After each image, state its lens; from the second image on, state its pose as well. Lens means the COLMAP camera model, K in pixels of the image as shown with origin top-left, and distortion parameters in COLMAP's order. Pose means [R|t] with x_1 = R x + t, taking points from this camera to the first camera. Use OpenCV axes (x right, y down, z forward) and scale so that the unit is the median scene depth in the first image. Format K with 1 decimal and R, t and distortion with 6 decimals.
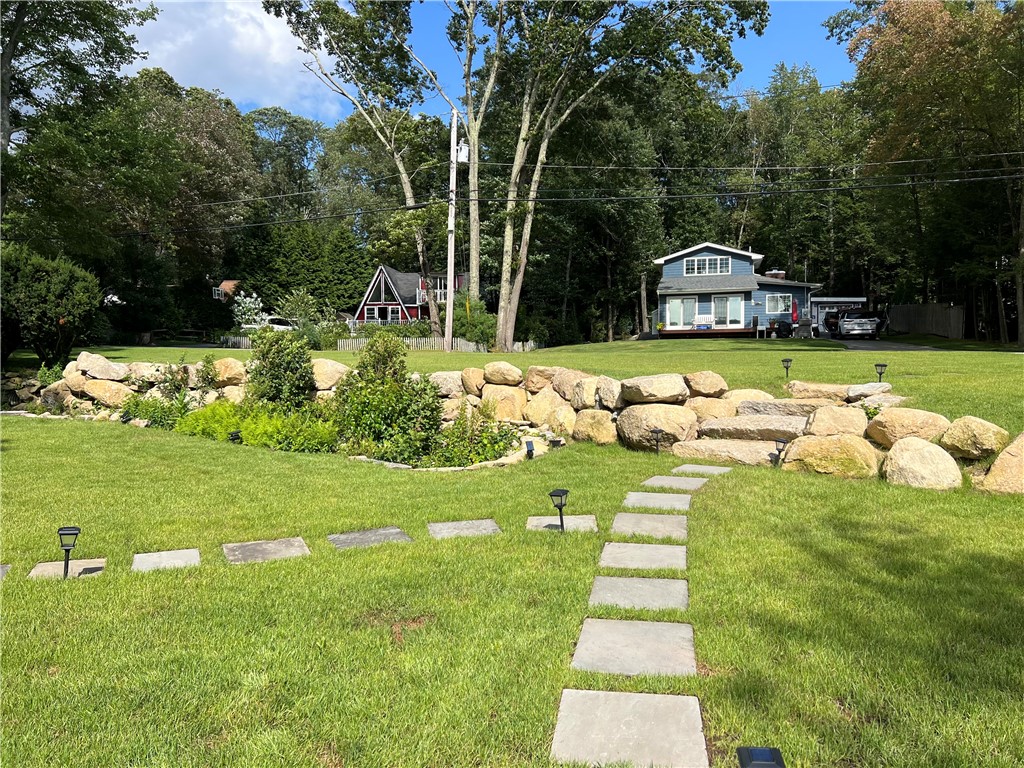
lens RADIAL K [[780.1, 0, 512.0], [0, 780.1, 384.0], [0, 0, 1]] dist [0.085084, -0.004356]
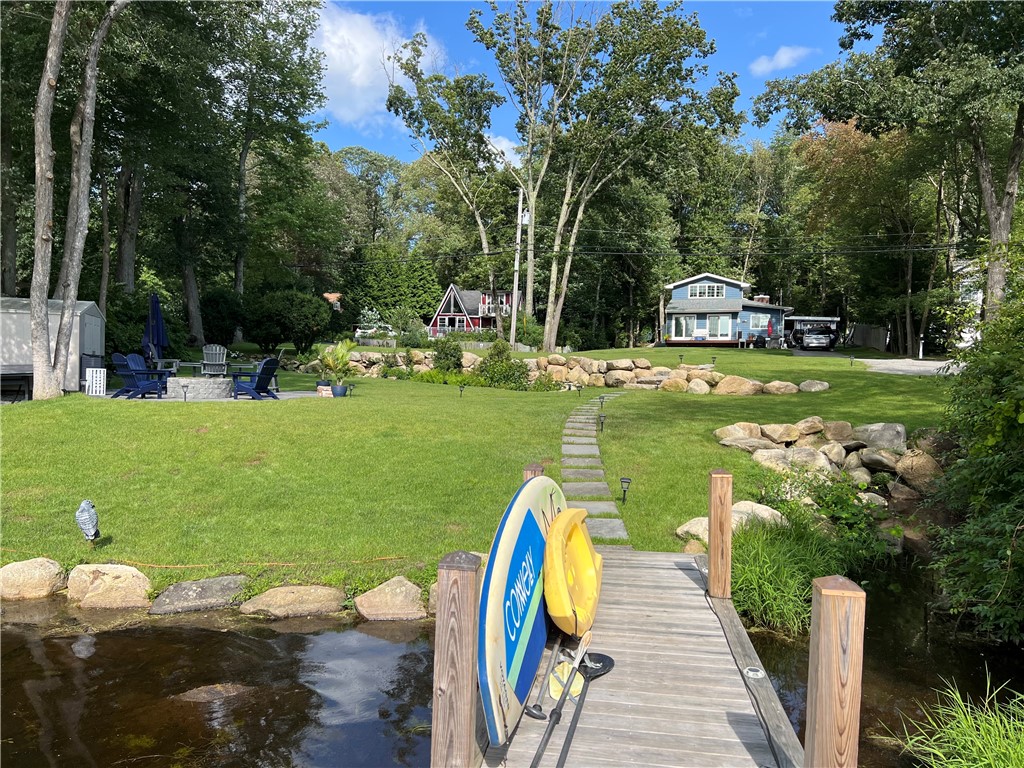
lens RADIAL K [[780.1, 0, 512.0], [0, 780.1, 384.0], [0, 0, 1]] dist [0.085084, -0.004356]
pose [[0.998735, 0.024748, -0.043764, -0.012643], [-0.025062, 0.999664, -0.006647, 0.022844], [0.043584, 0.007736, 0.999020, -0.368086]]
